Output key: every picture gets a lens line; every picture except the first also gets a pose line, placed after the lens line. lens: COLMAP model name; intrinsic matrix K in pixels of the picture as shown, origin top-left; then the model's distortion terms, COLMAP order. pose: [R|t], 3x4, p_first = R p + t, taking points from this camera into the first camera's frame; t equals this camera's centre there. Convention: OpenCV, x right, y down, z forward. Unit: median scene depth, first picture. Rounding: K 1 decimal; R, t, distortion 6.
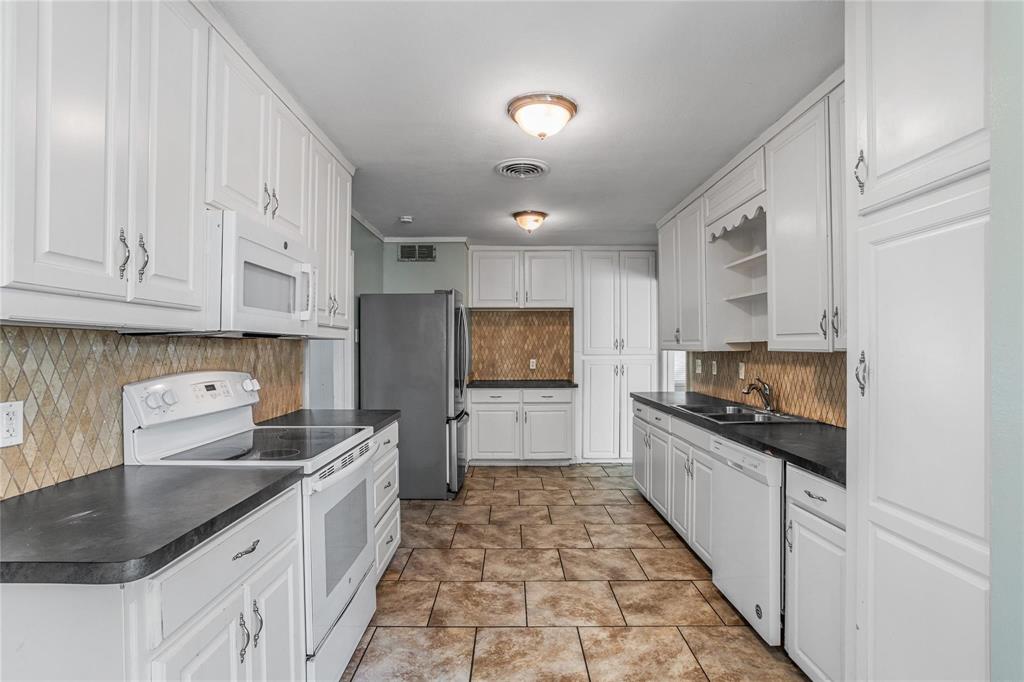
lens RADIAL K [[514.3, 0, 512.0], [0, 514.3, 341.0], [0, 0, 1]] dist [-0.064828, 0.029528]
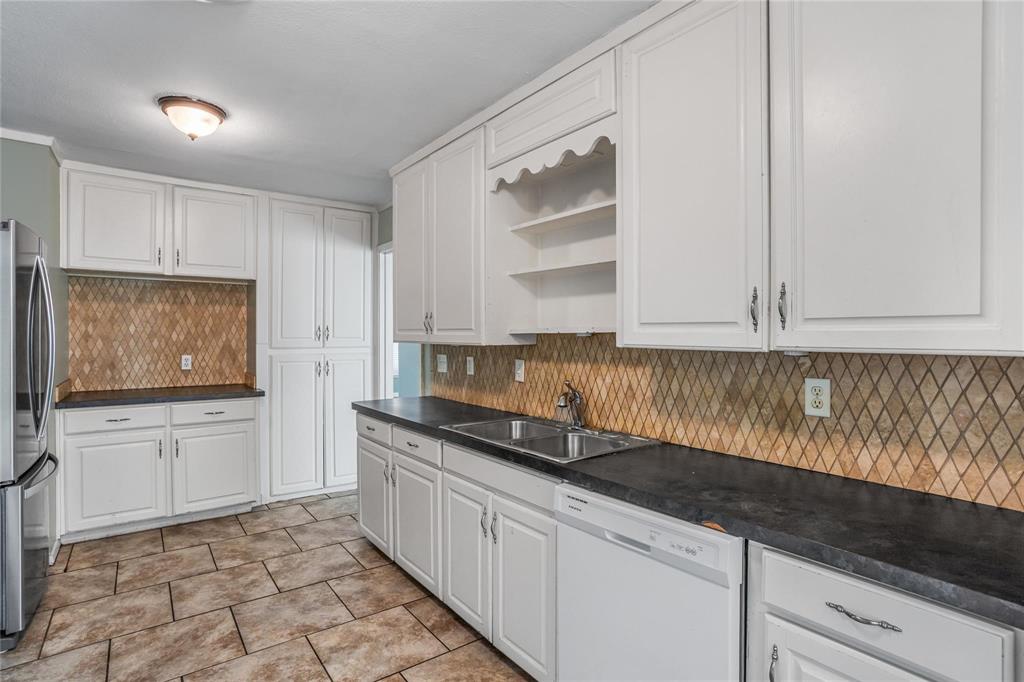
lens RADIAL K [[514.3, 0, 512.0], [0, 514.3, 341.0], [0, 0, 1]] dist [-0.064828, 0.029528]
pose [[0.802852, -0.000254, 0.596178, -0.012357], [-0.013107, 0.999751, 0.018077, 0.000440], [-0.596034, -0.022327, 0.802649, 0.327092]]
